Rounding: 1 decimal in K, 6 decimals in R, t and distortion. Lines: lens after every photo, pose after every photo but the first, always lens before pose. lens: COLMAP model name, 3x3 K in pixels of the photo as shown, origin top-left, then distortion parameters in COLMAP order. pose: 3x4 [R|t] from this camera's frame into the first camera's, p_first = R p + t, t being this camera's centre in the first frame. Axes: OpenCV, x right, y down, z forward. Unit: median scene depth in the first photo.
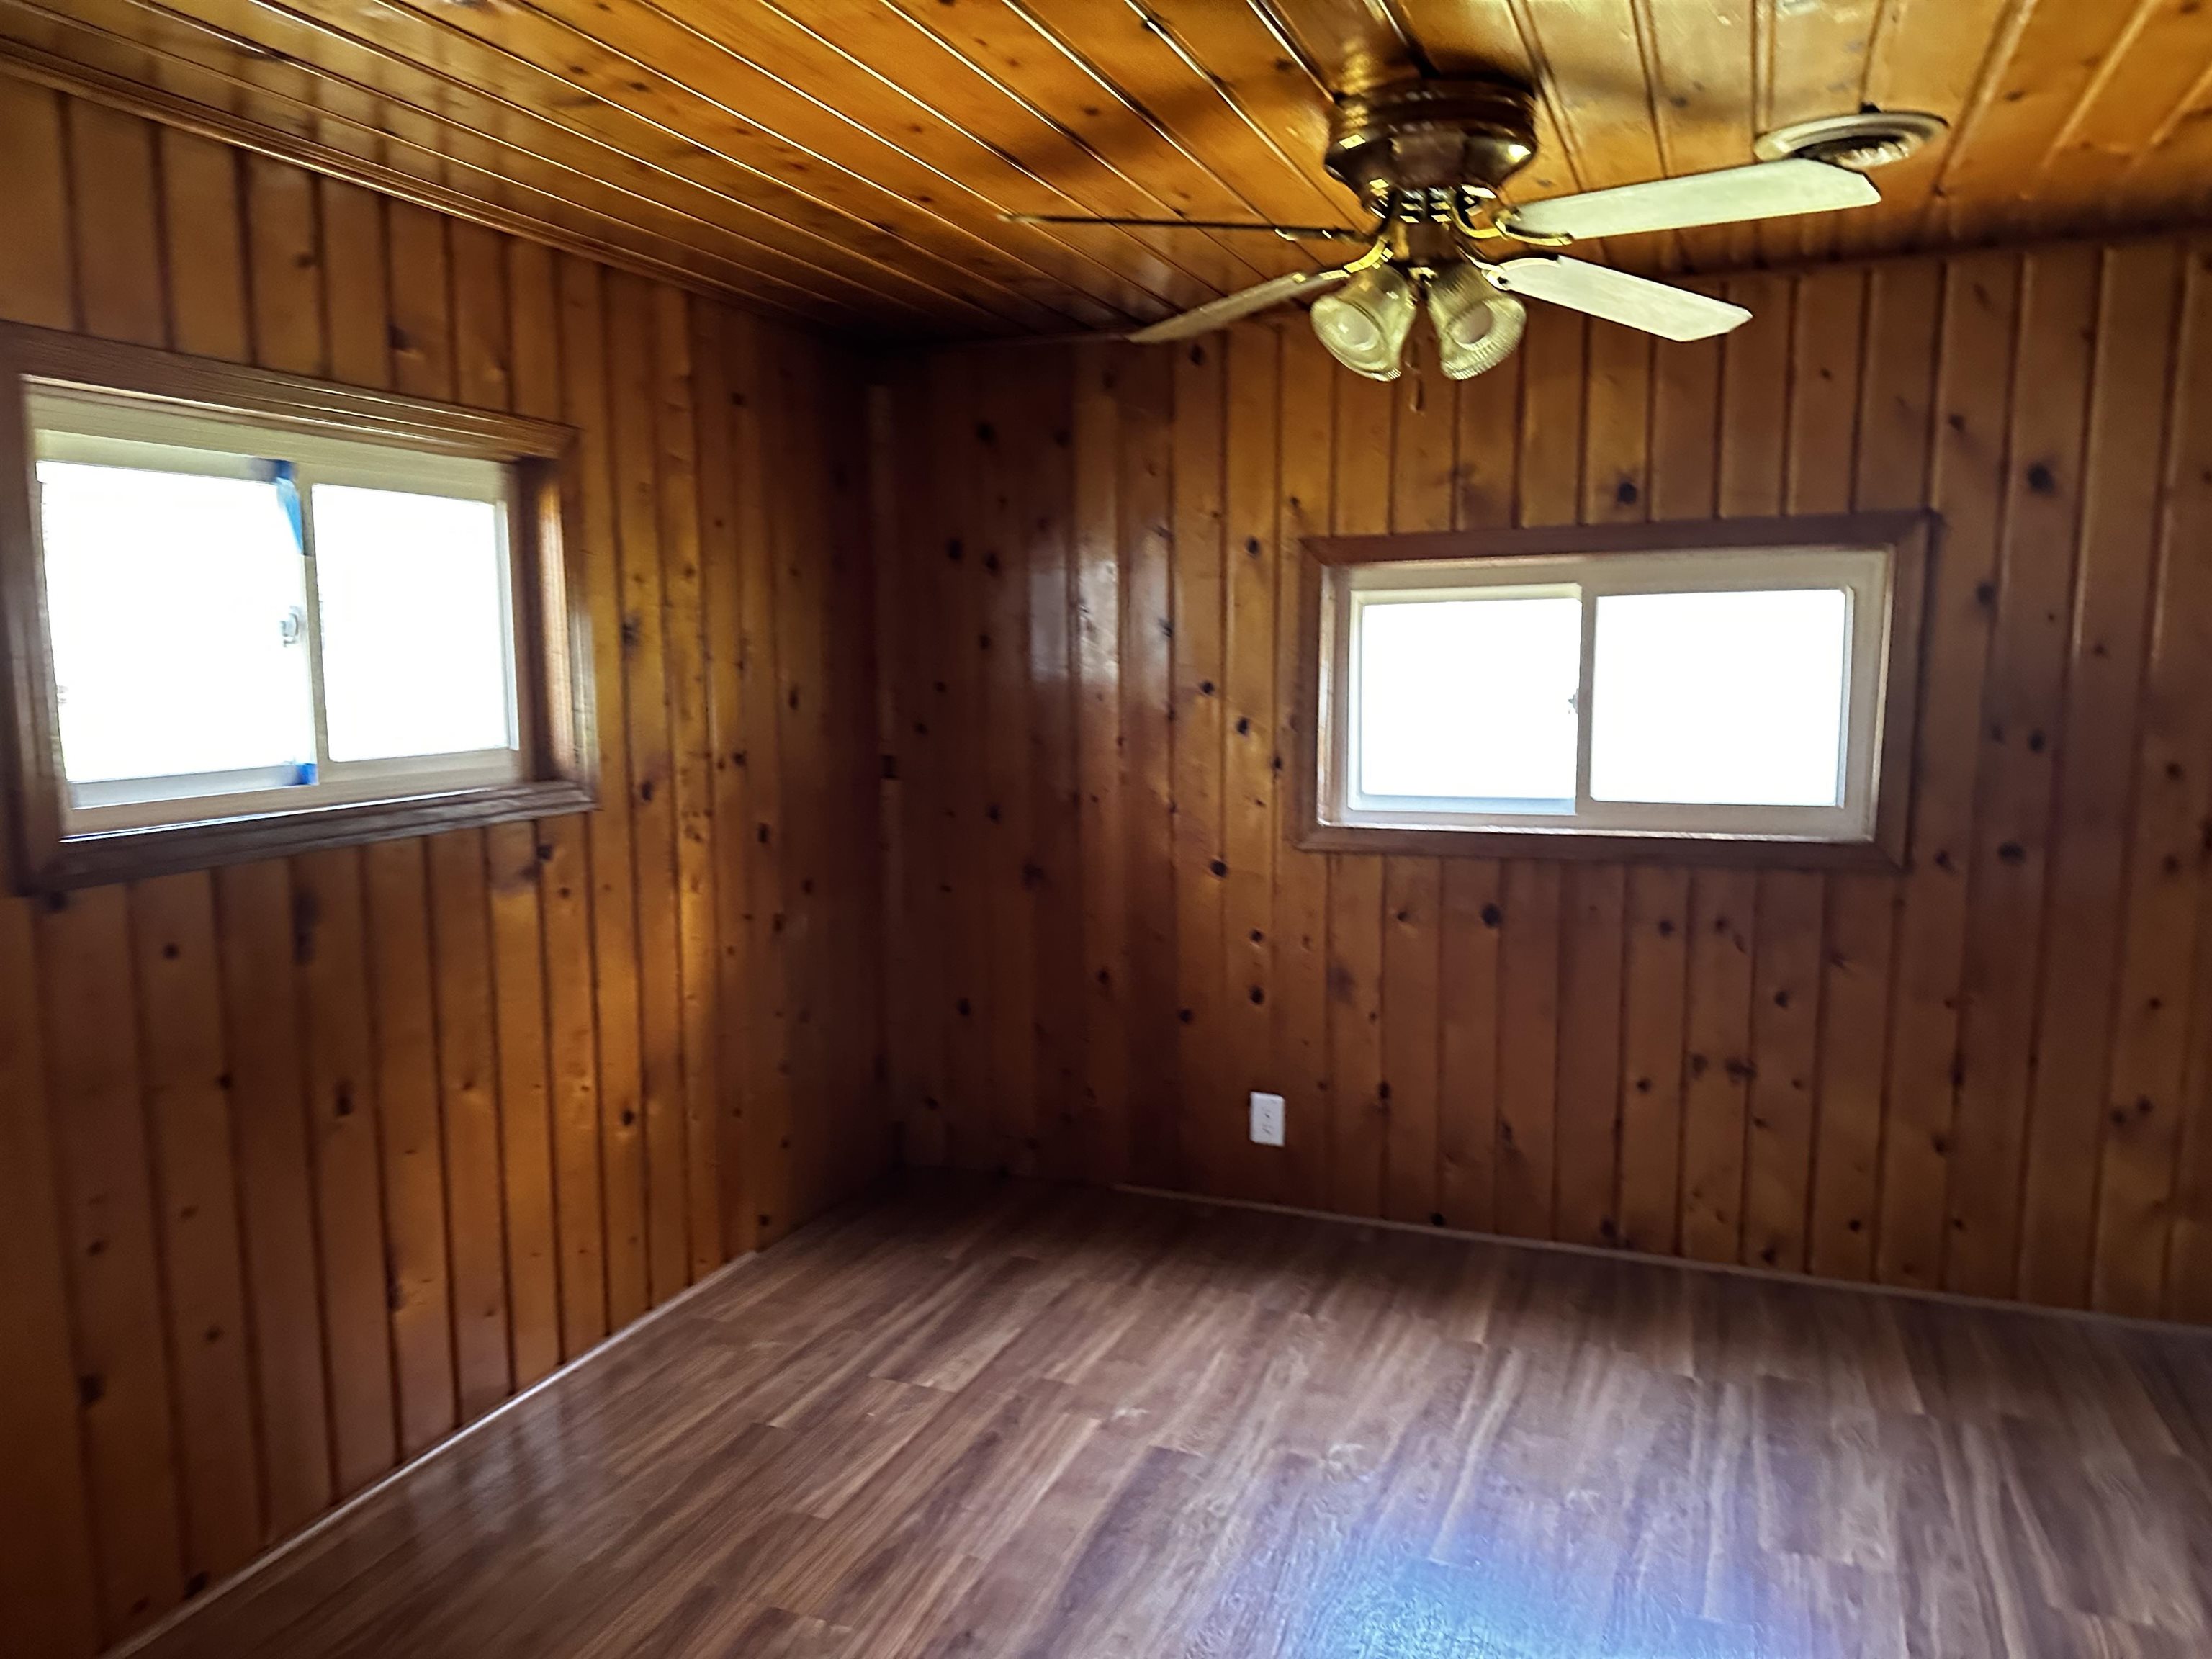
lens RADIAL K [[1584.5, 0, 1106.0], [0, 1584.5, 829.5], [0, 0, 1]] dist [-0.006845, -0.001208]
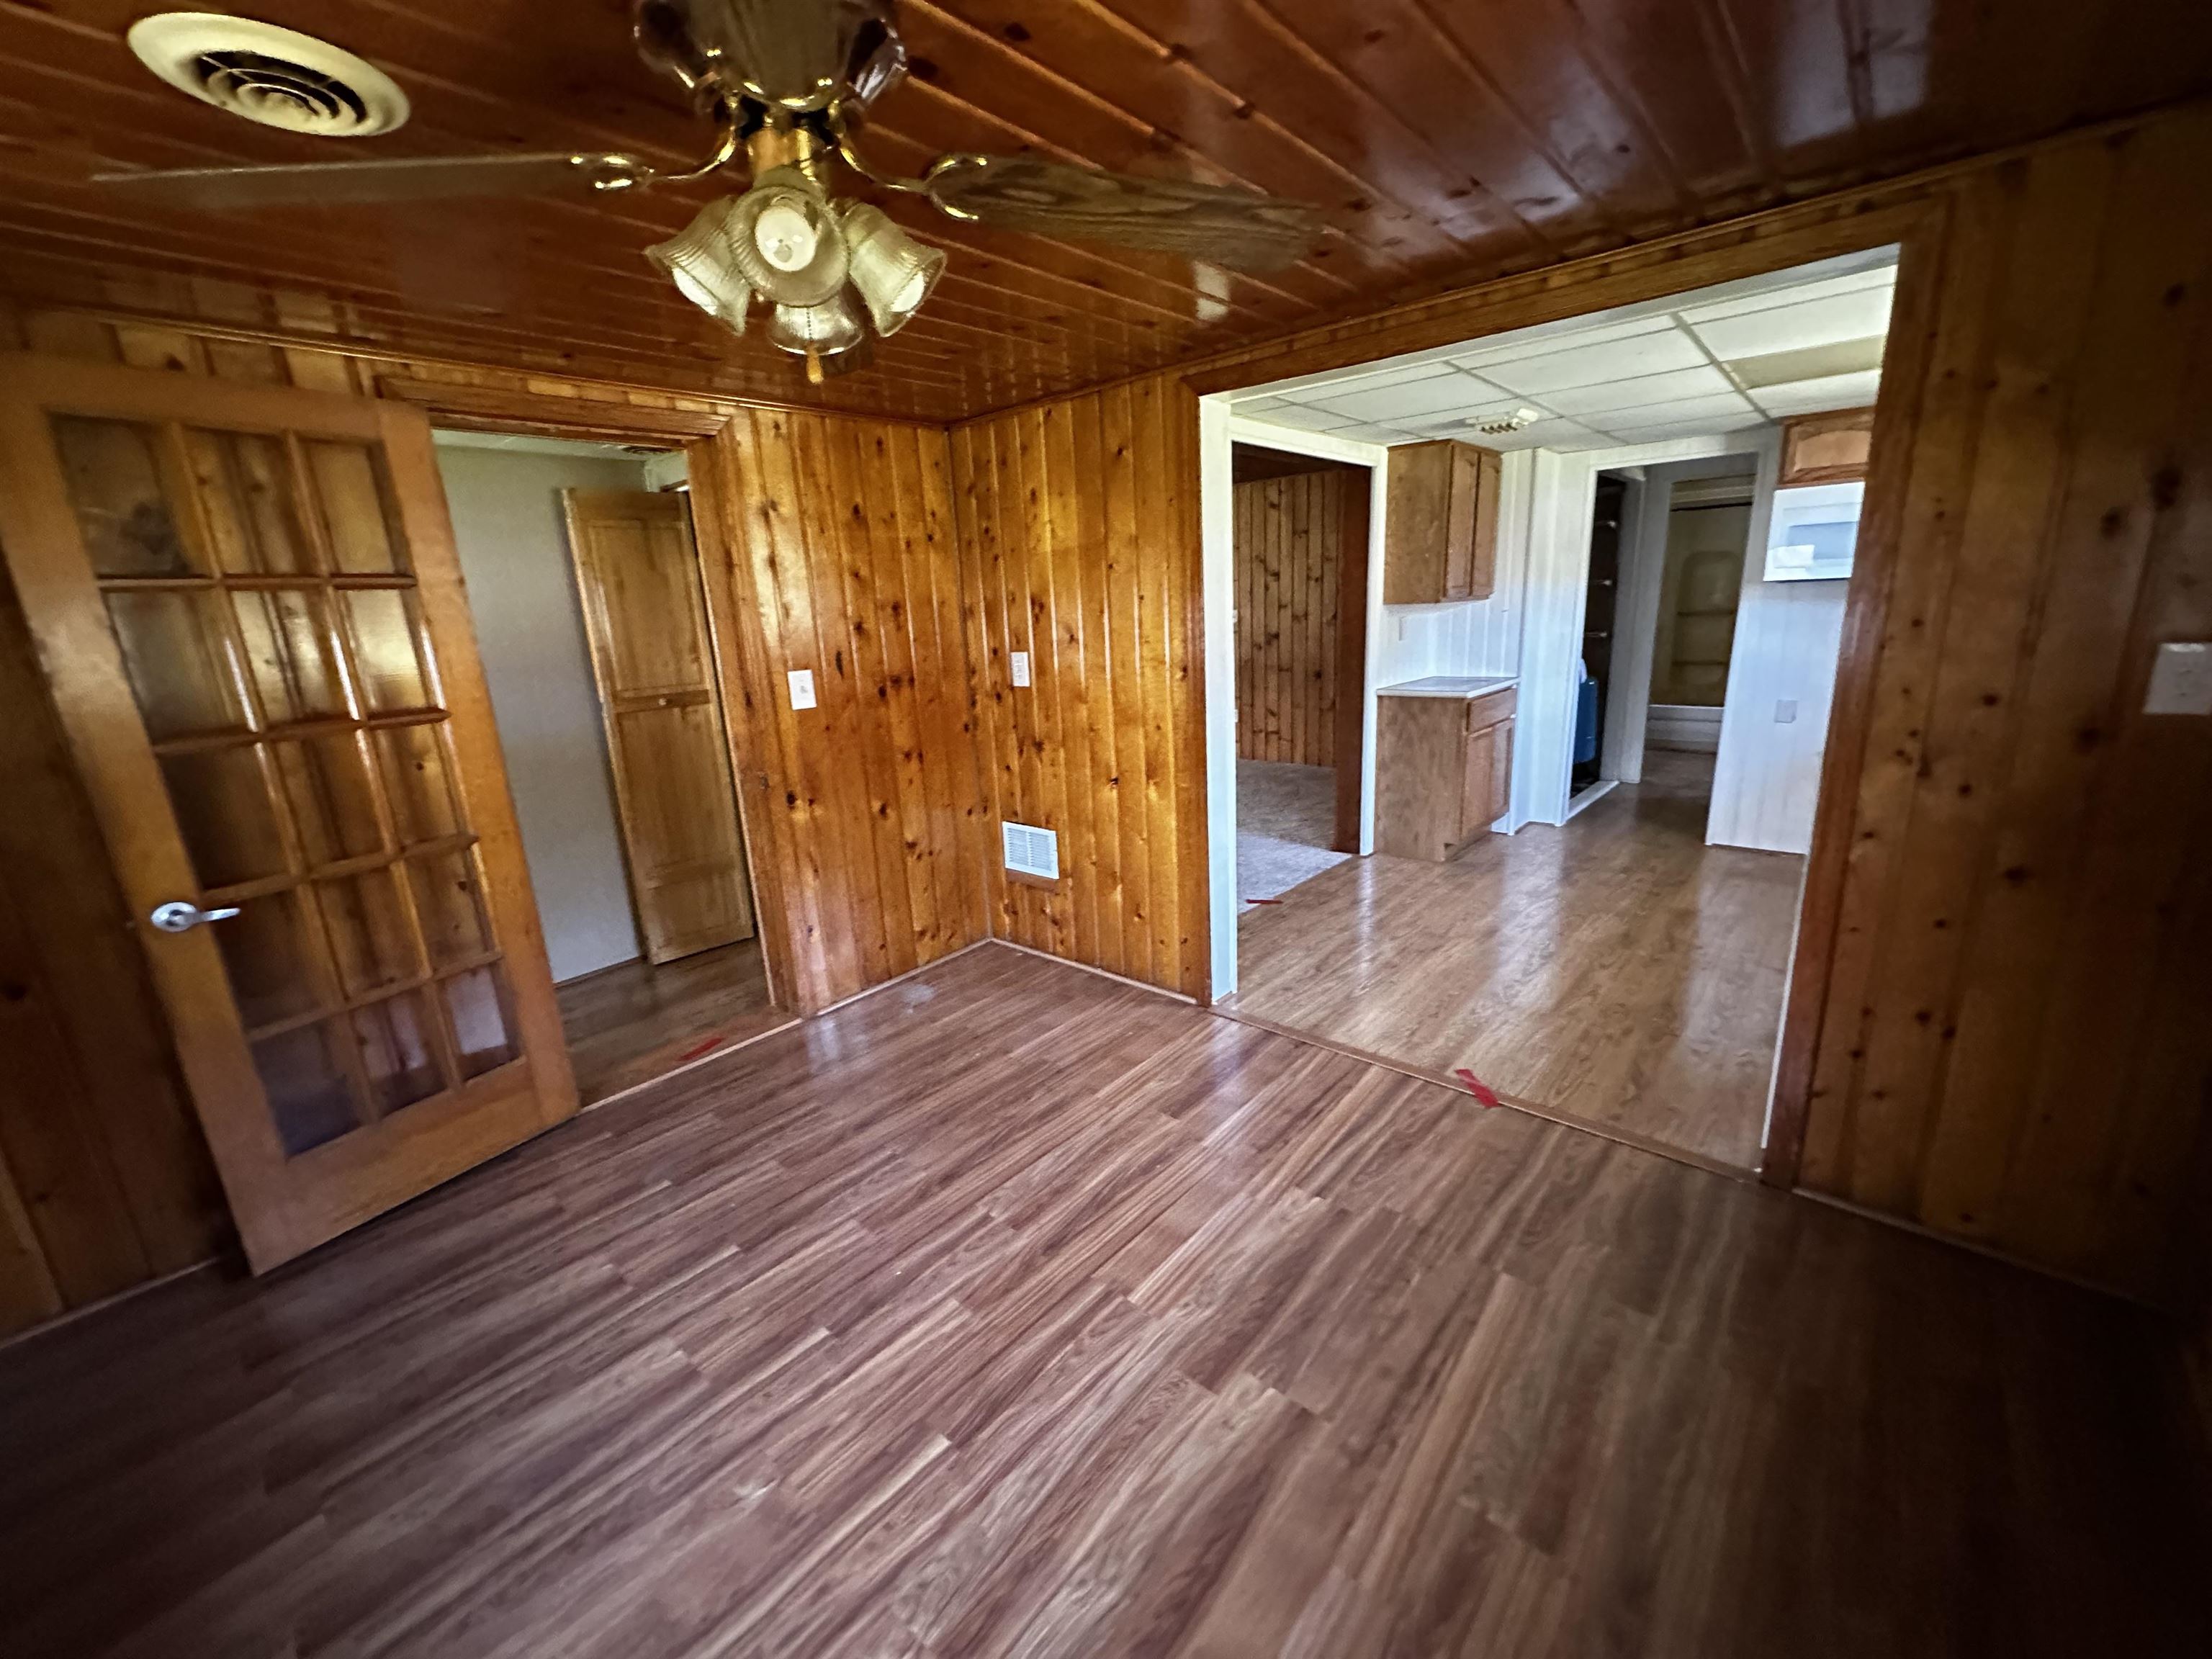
lens RADIAL K [[893.5, 0, 1106.0], [0, 893.5, 829.5], [0, 0, 1]] dist [-0.000346, -0.000049]
pose [[-0.941825, -0.042994, 0.333343, -0.103216], [0.091627, 0.921376, 0.377717, -0.194223], [-0.323374, 0.386287, -0.863835, 1.325902]]
